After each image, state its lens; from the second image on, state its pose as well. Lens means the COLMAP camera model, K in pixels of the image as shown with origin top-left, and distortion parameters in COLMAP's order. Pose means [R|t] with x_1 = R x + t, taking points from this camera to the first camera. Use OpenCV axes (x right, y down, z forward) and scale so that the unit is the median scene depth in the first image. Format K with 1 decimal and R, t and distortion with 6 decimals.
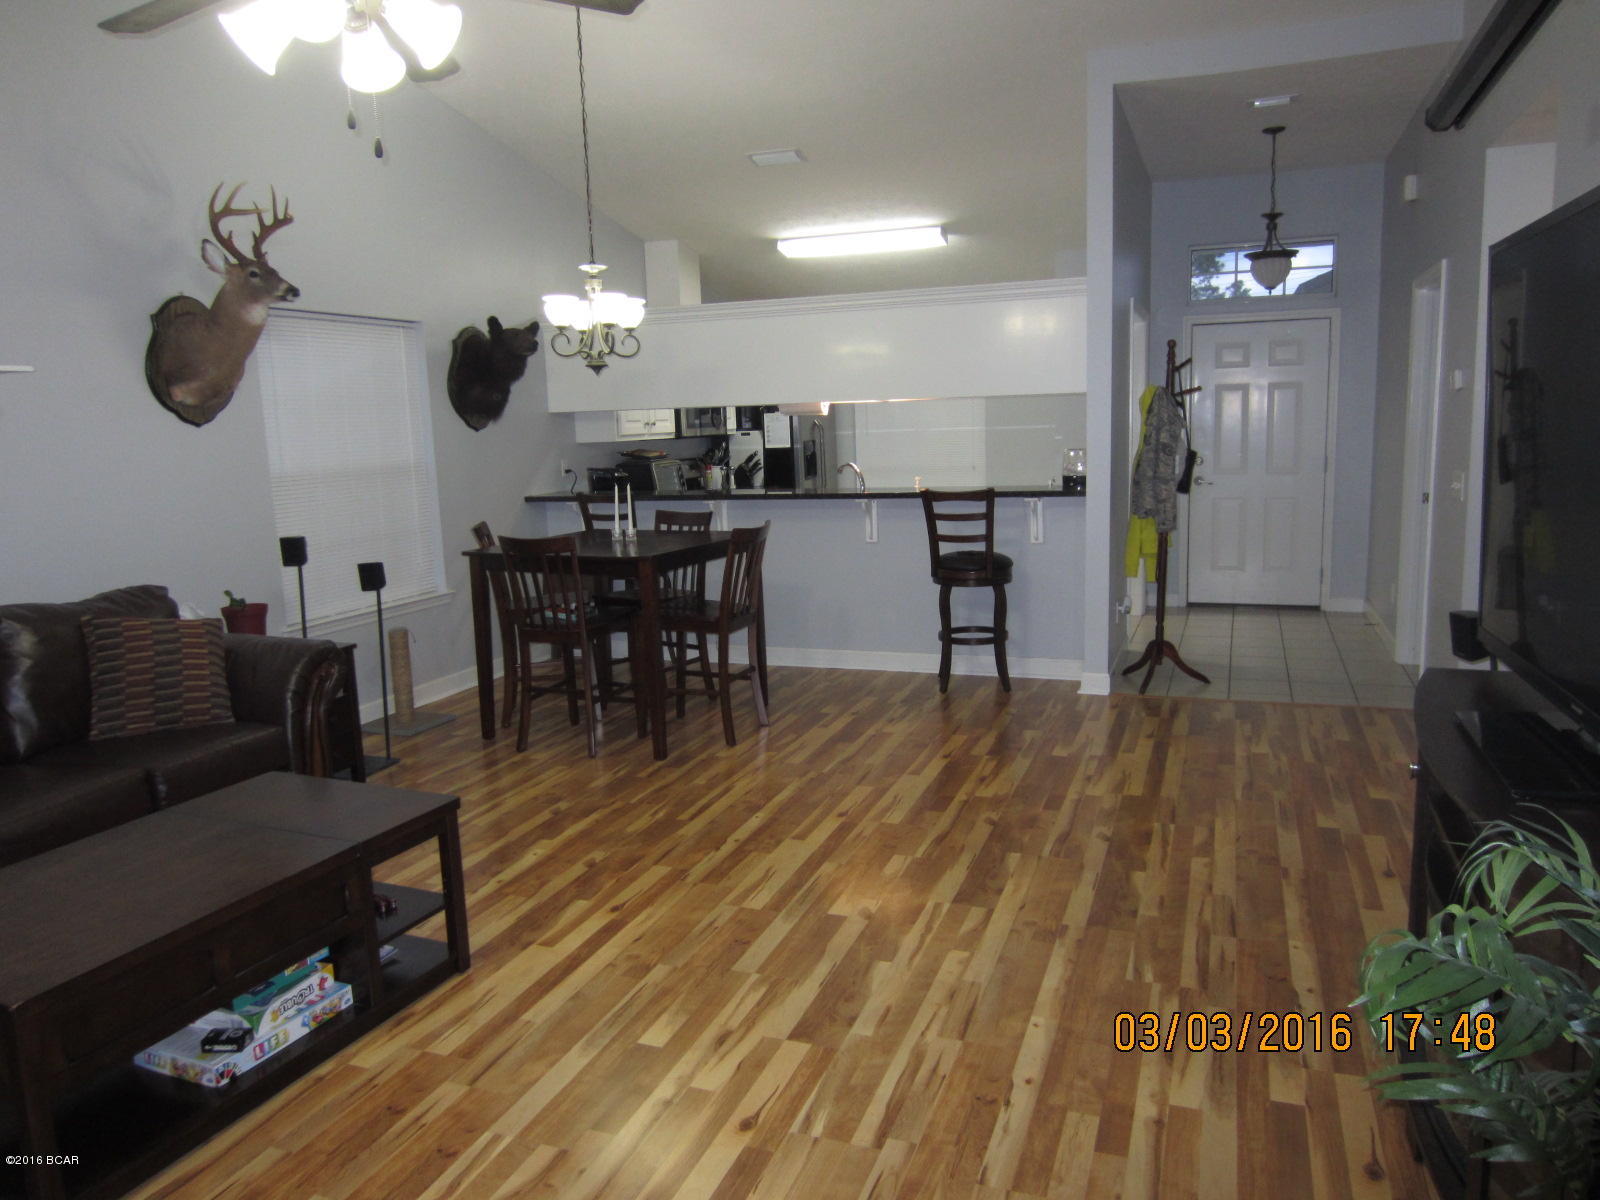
lens RADIAL K [[1094.5, 0, 800.0], [0, 1094.5, 600.0], [0, 0, 1]] dist [-0.023538, 0.002341]
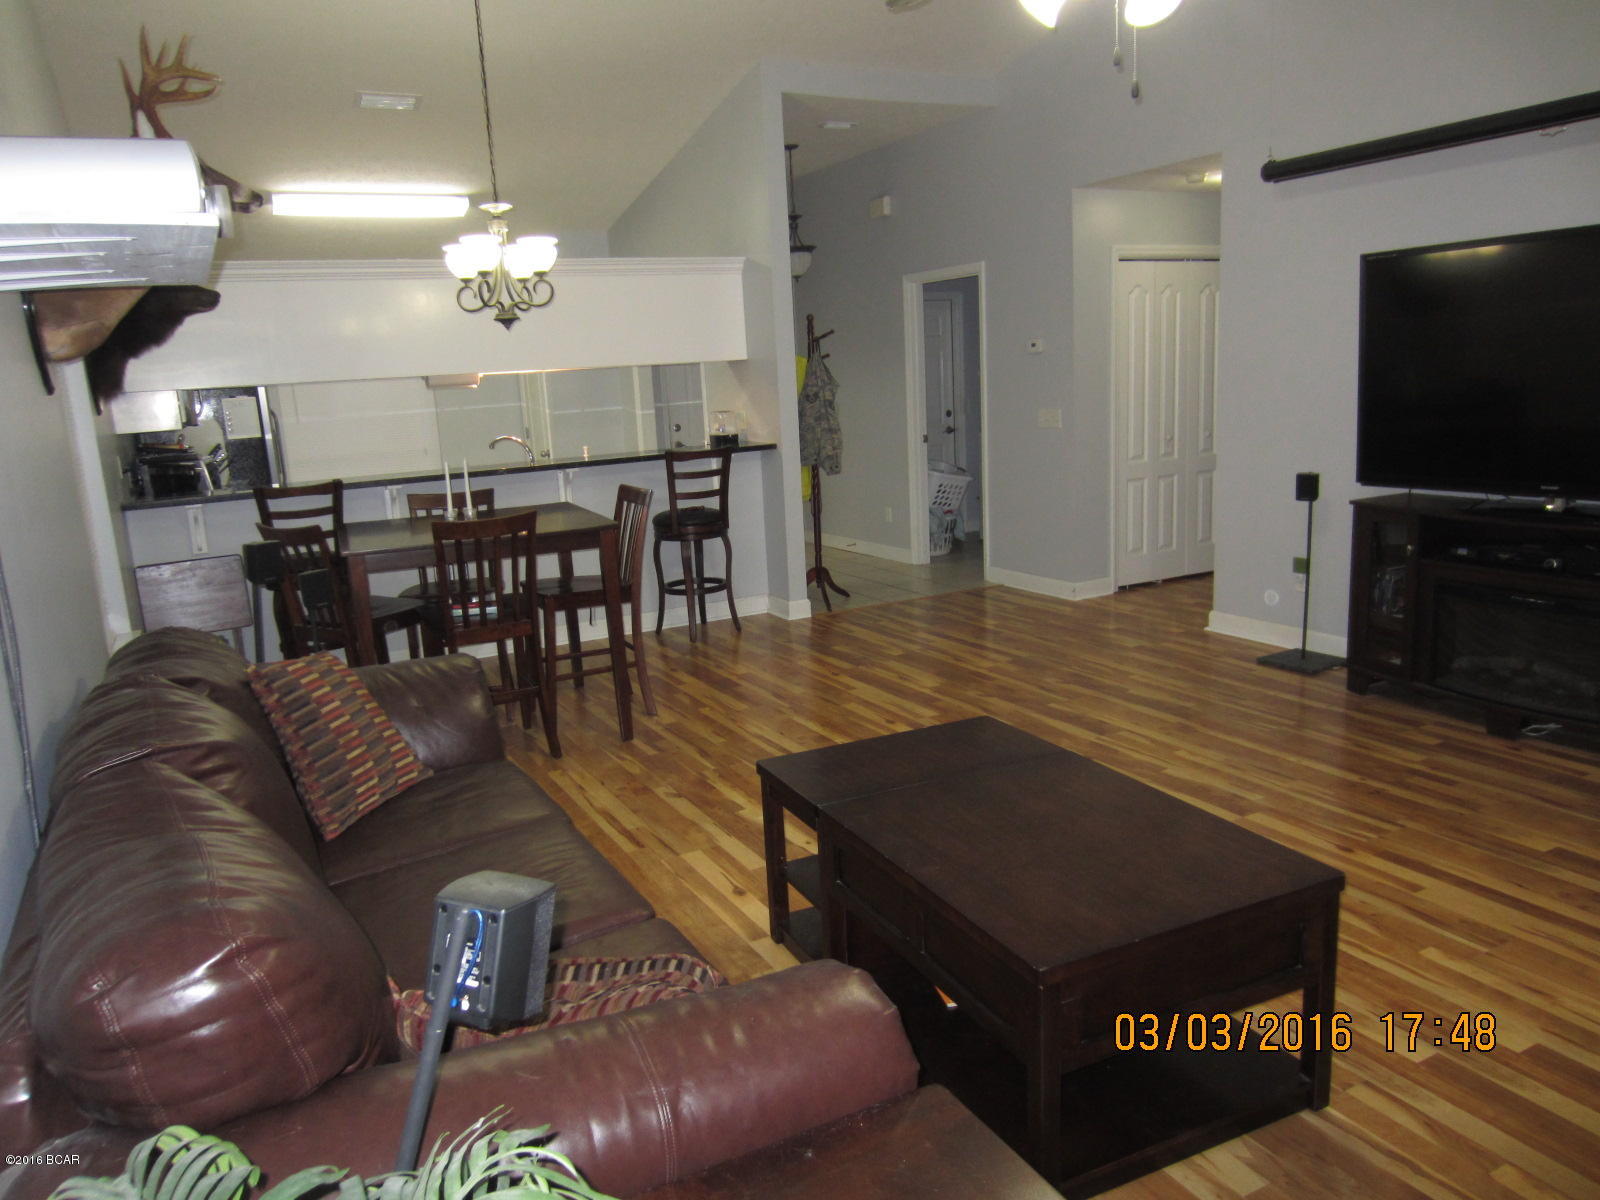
lens RADIAL K [[1114.3, 0, 734.7], [0, 1114.3, 601.8], [0, 0, 1]] dist [-0.029588, -0.001092]
pose [[0.695712, -0.147721, 0.702967, -0.929290], [0.149086, 0.987011, 0.059862, -0.019141], [-0.702679, 0.063156, 0.708699, 0.319342]]
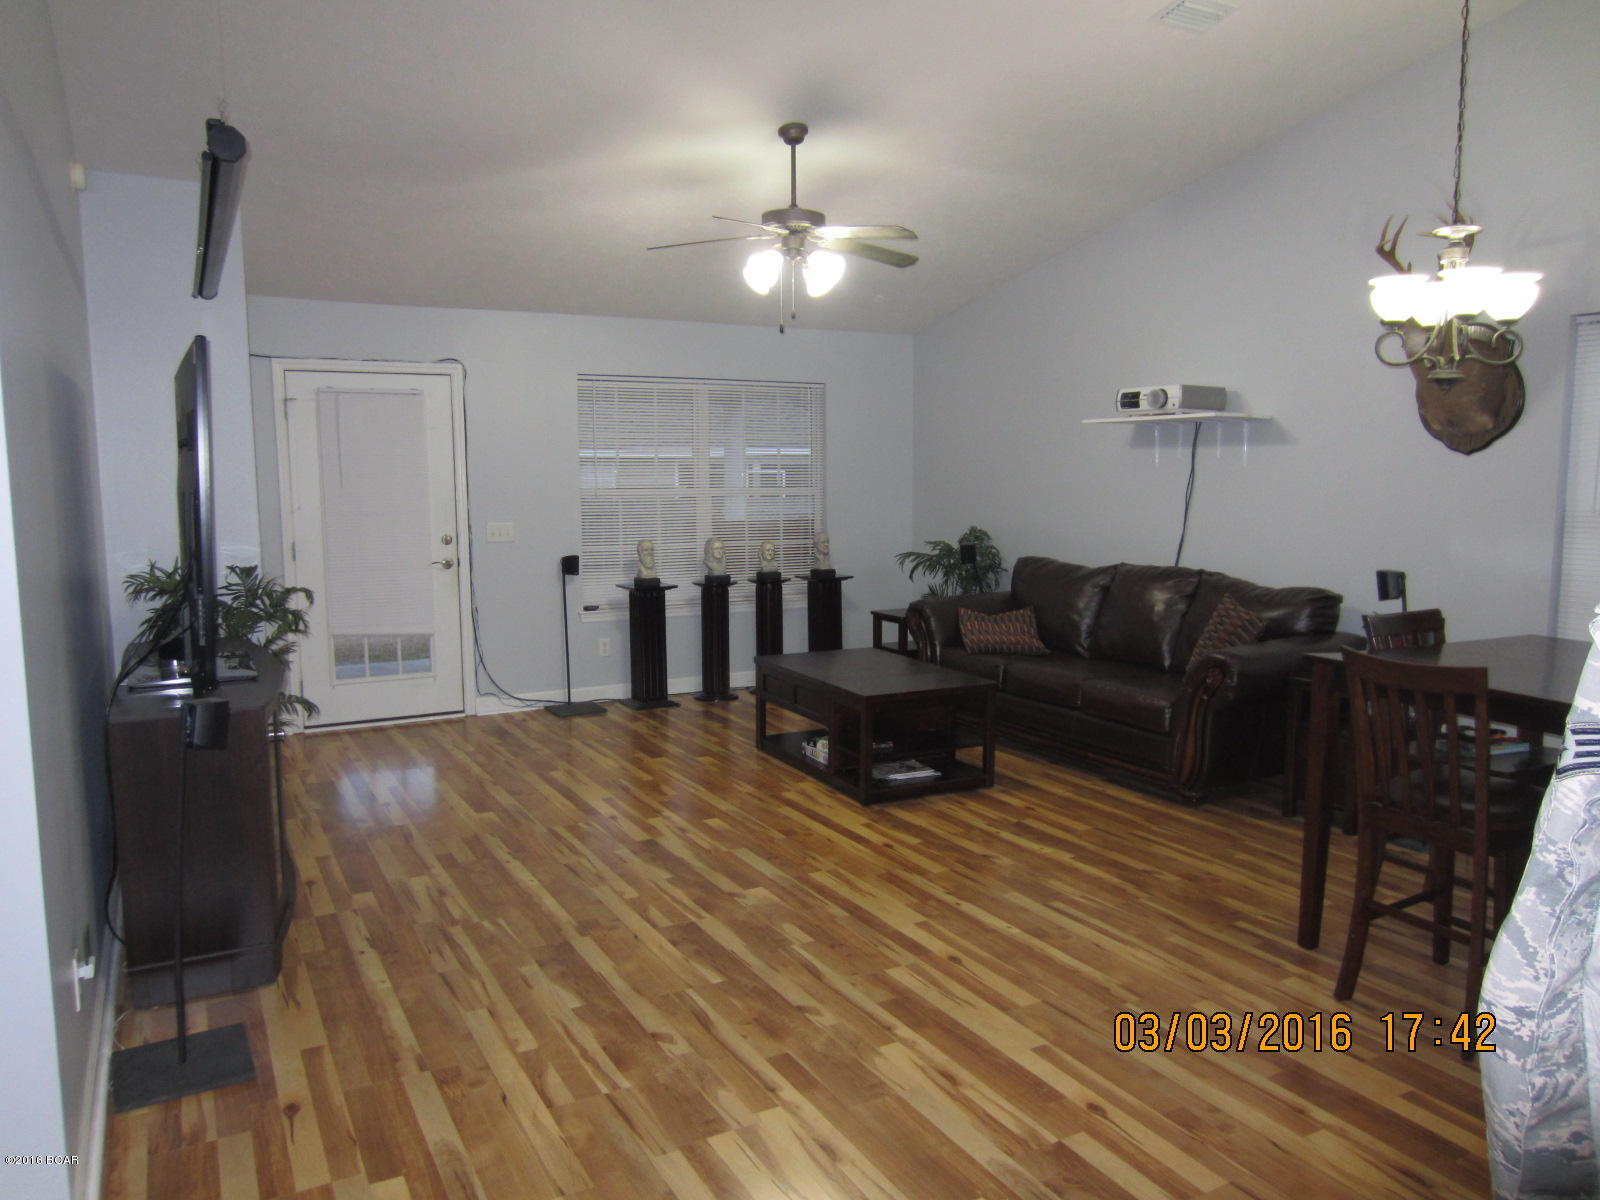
lens RADIAL K [[1157.4, 0, 800.0], [0, 1157.4, 600.0], [0, 0, 1]] dist [-0.025355, 0.005832]
pose [[-0.638742, 0.120756, -0.759886, 0.778167], [-0.103711, 0.965082, 0.240541, -0.267974], [0.762399, 0.232452, -0.603915, 1.474661]]
